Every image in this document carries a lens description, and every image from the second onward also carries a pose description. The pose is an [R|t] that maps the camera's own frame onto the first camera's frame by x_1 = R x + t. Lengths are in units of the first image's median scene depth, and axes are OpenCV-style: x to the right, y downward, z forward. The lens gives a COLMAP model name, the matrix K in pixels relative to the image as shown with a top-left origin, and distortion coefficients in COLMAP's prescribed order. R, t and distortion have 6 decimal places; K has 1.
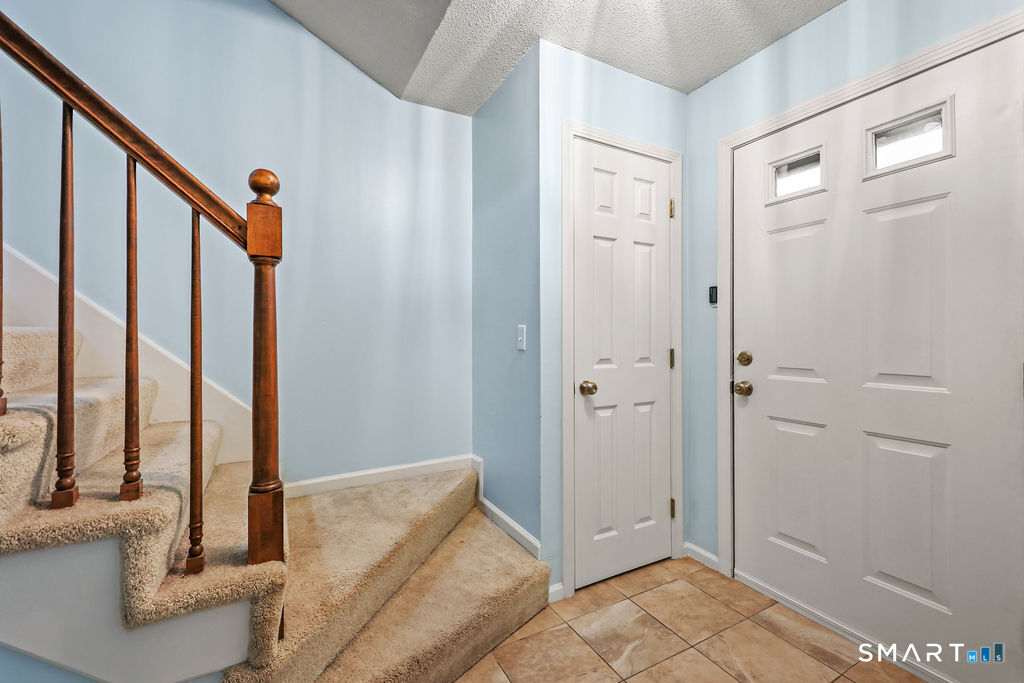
lens RADIAL K [[409.9, 0, 518.6], [0, 409.9, 325.0], [0, 0, 1]] dist [-0.014690, 0.000041]
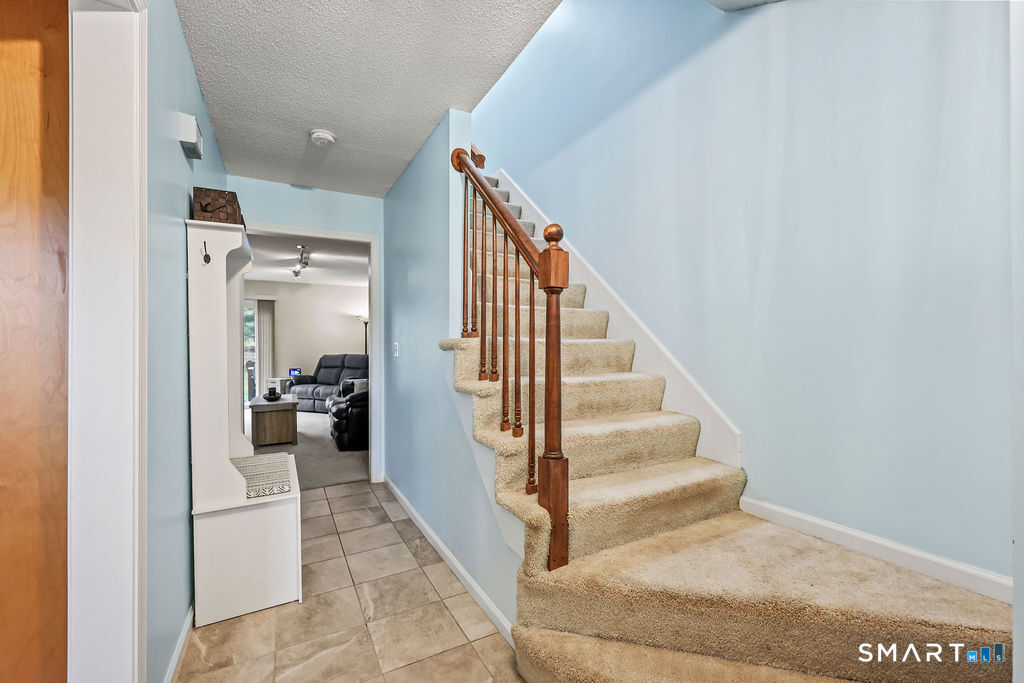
lens RADIAL K [[409.9, 0, 518.6], [0, 409.9, 325.0], [0, 0, 1]] dist [-0.014690, 0.000041]
pose [[0.064231, -0.031134, -0.997449, 0.431982], [0.012418, 0.999461, -0.030397, -0.001368], [0.997858, -0.010434, 0.064583, 0.449222]]
